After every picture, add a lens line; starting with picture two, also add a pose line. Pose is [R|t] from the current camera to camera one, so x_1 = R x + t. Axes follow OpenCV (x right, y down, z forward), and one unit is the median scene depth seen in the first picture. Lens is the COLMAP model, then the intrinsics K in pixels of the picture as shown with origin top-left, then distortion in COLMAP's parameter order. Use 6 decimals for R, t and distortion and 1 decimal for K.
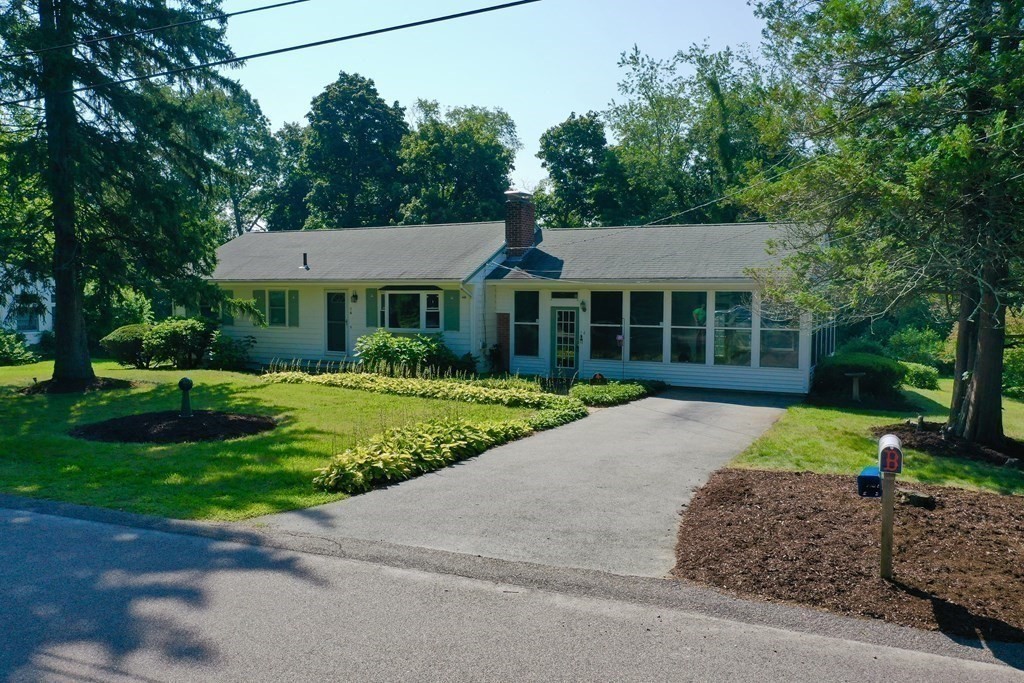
lens RADIAL K [[819.2, 0, 507.9], [0, 819.2, 341.5], [0, 0, 1]] dist [0.000708, -0.021492]
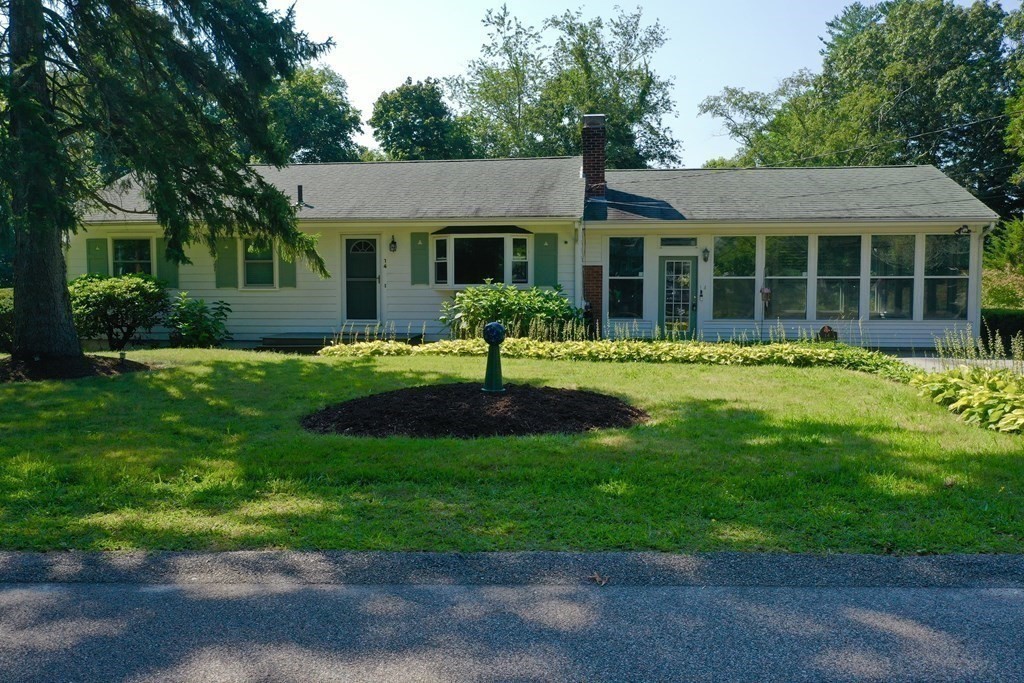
lens RADIAL K [[819.2, 0, 516.9], [0, 819.2, 338.7], [0, 0, 1]] dist [0.000708, -0.021492]
pose [[0.935534, -0.024087, 0.352414, -0.342615], [0.025352, 0.999678, 0.001028, 0.032250], [-0.352325, 0.007973, 0.935844, 0.272719]]
